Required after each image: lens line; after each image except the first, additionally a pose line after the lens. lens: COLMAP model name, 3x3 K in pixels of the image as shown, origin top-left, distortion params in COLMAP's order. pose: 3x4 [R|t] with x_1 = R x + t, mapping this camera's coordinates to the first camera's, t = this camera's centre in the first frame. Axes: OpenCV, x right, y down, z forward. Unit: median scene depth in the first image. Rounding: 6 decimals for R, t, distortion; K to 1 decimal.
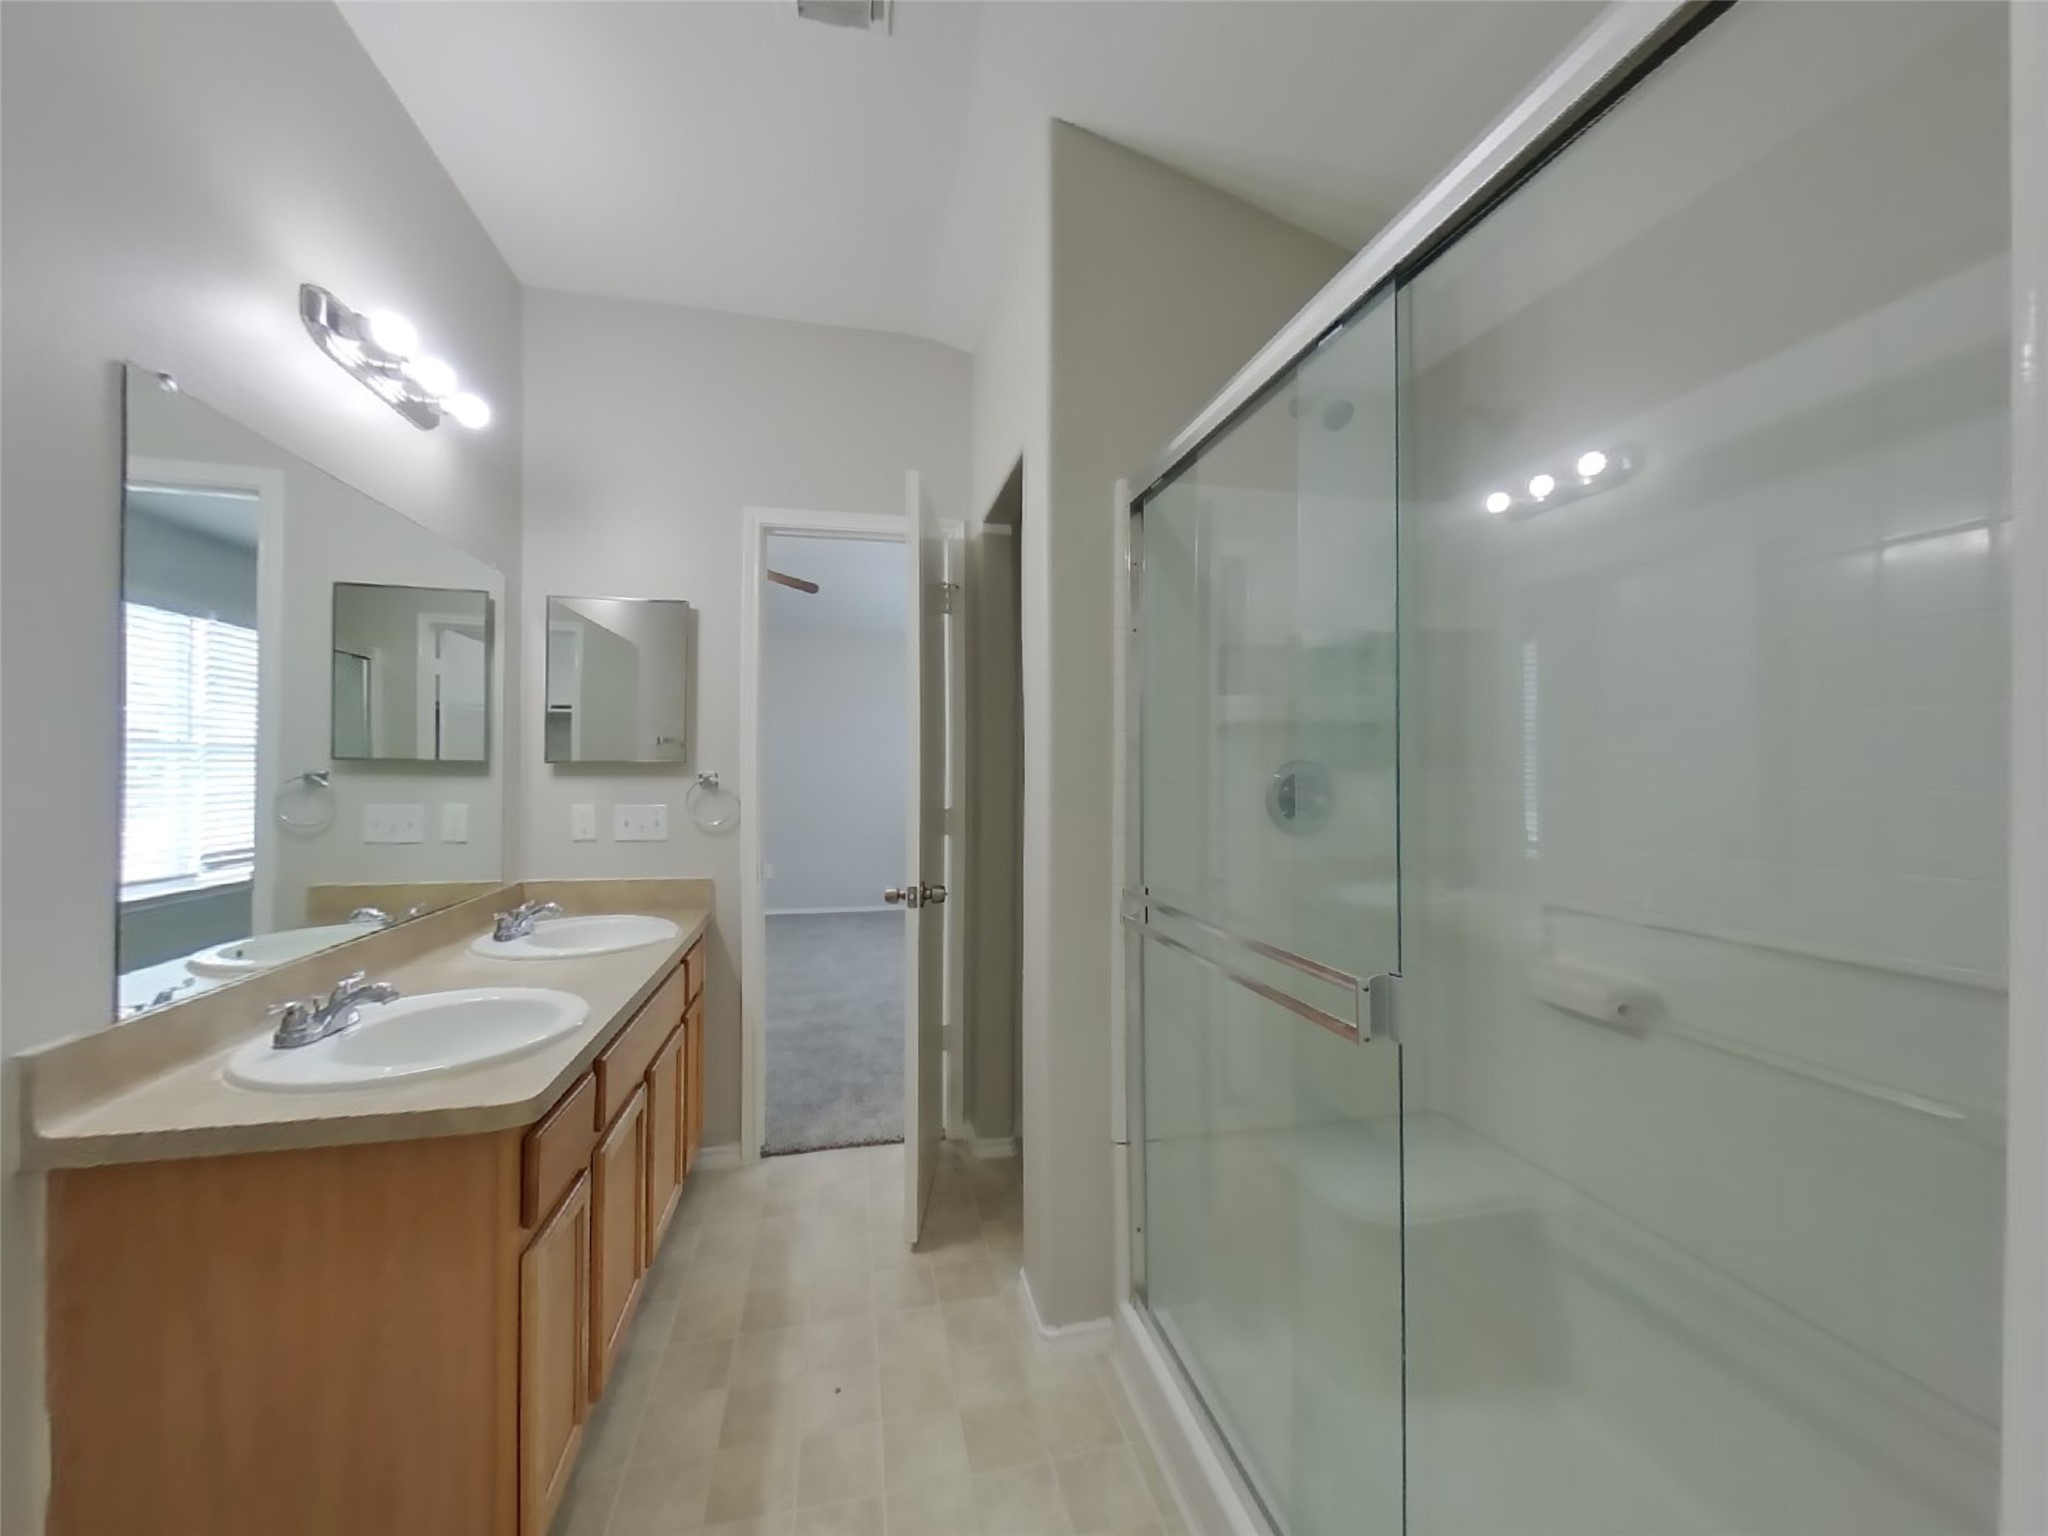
lens RADIAL K [[831.1, 0, 1027.5], [0, 831.1, 764.8], [0, 0, 1]] dist [0.001813, 0.000098]
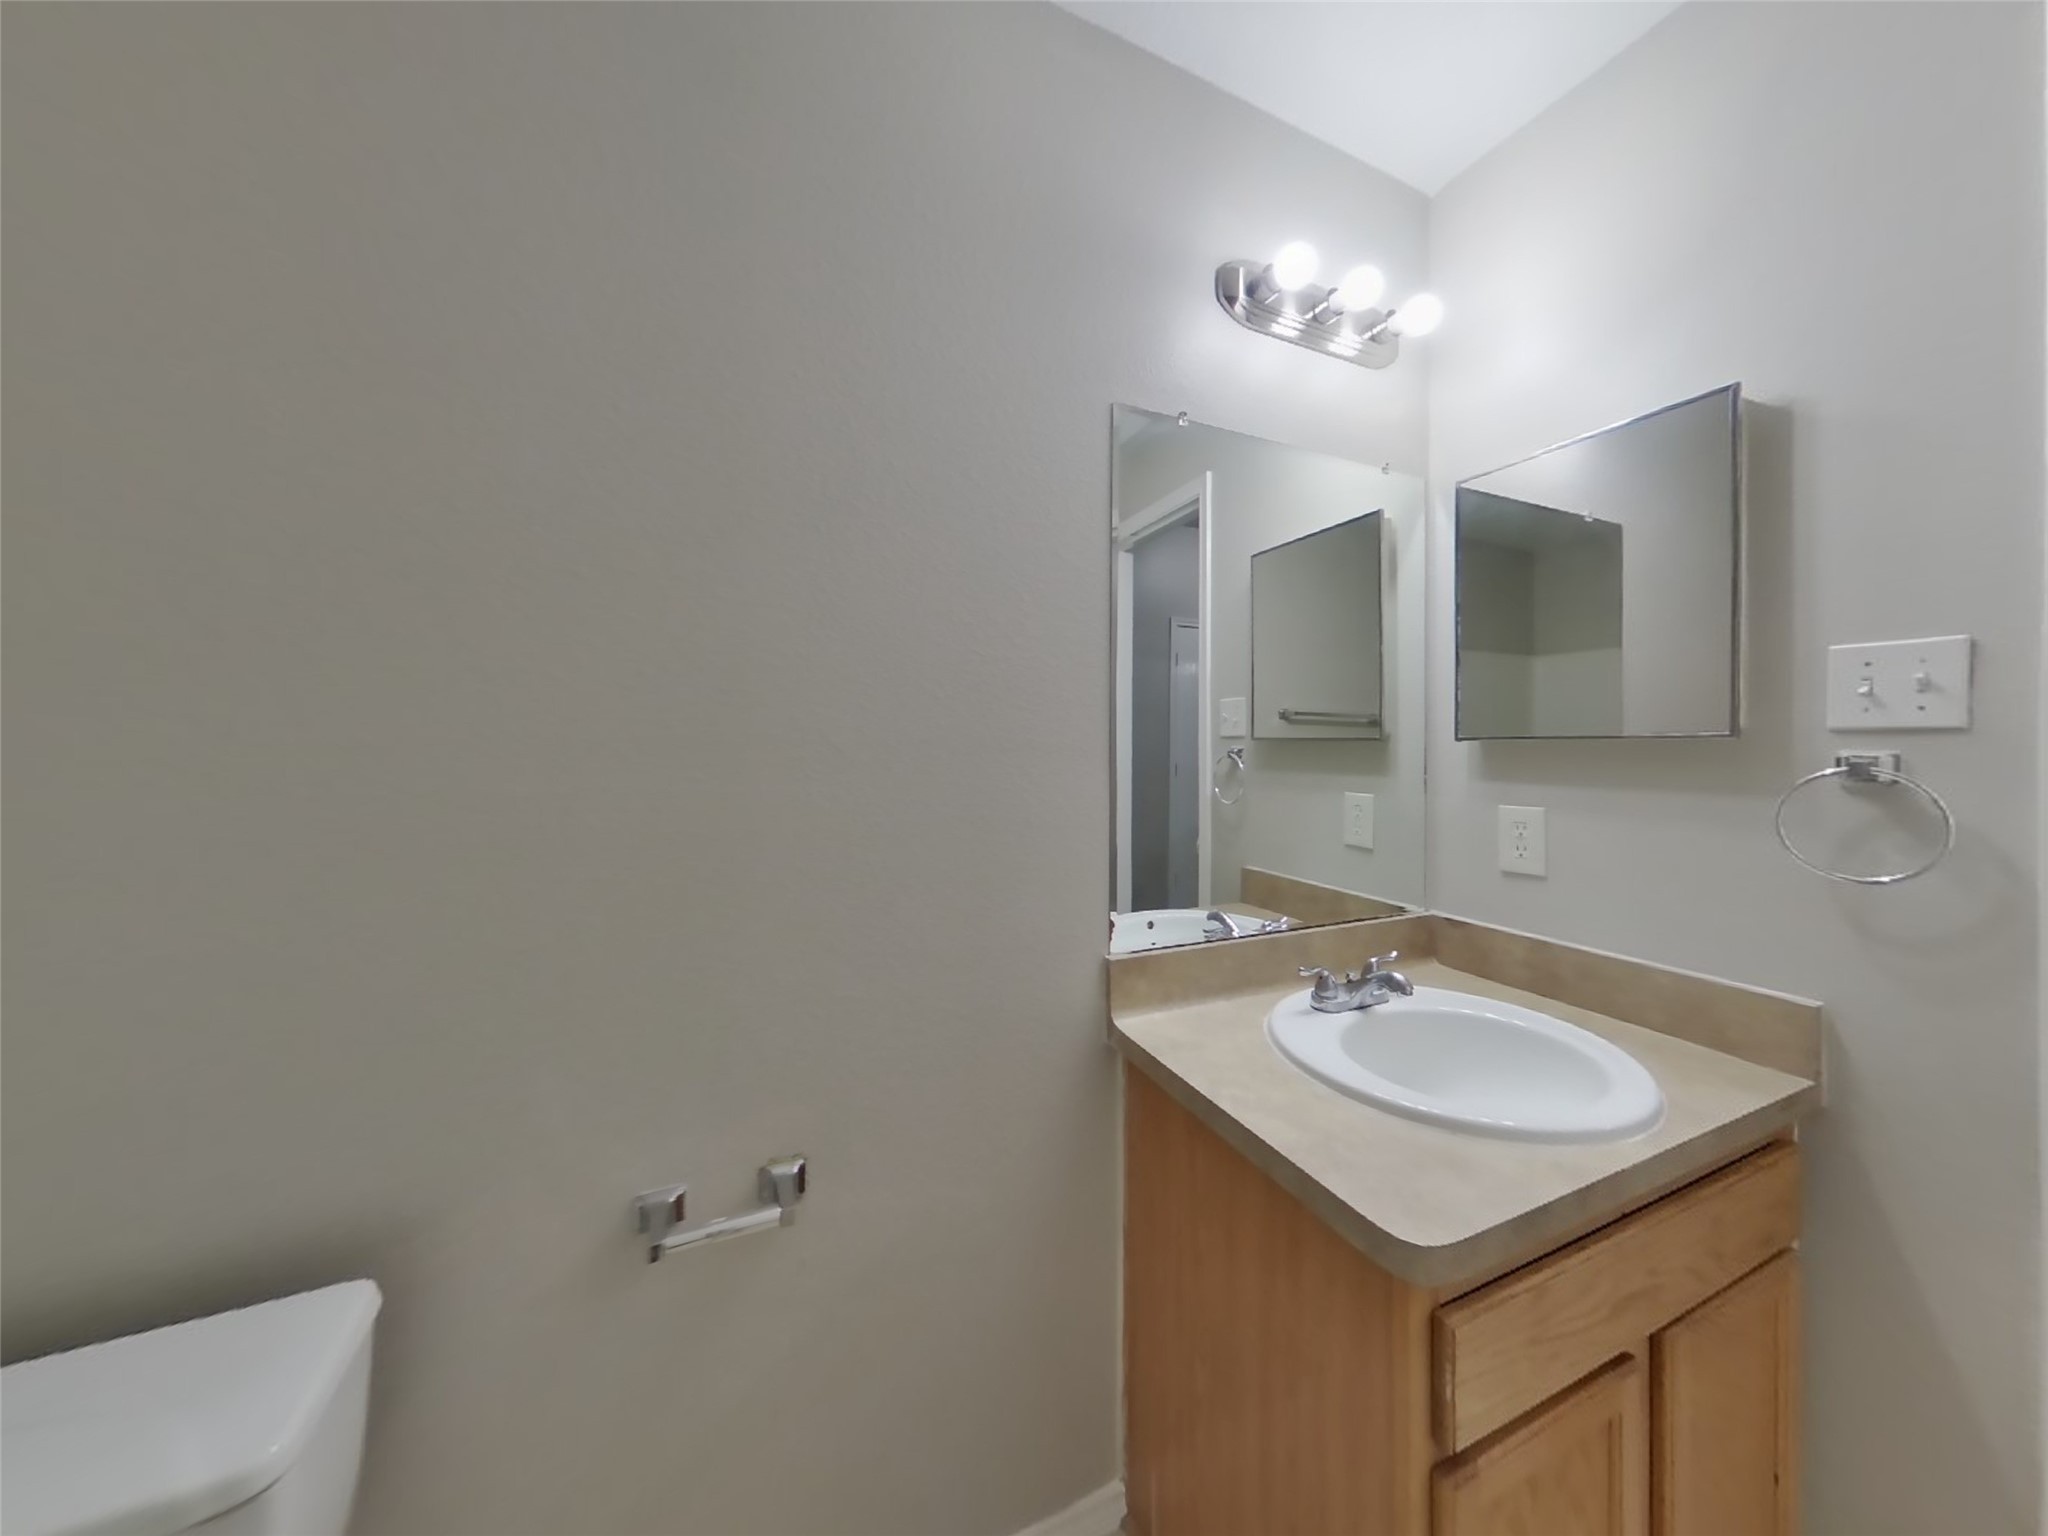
lens RADIAL K [[651.4, 0, 1023.2], [0, 651.4, 748.5], [0, 0, 1]] dist [0.001102, -0.000015]
pose [[0.169034, -0.012400, -0.985532, -0.126262], [0.009248, 0.999897, -0.010995, 0.004474], [0.985567, -0.007256, 0.169131, 0.558431]]
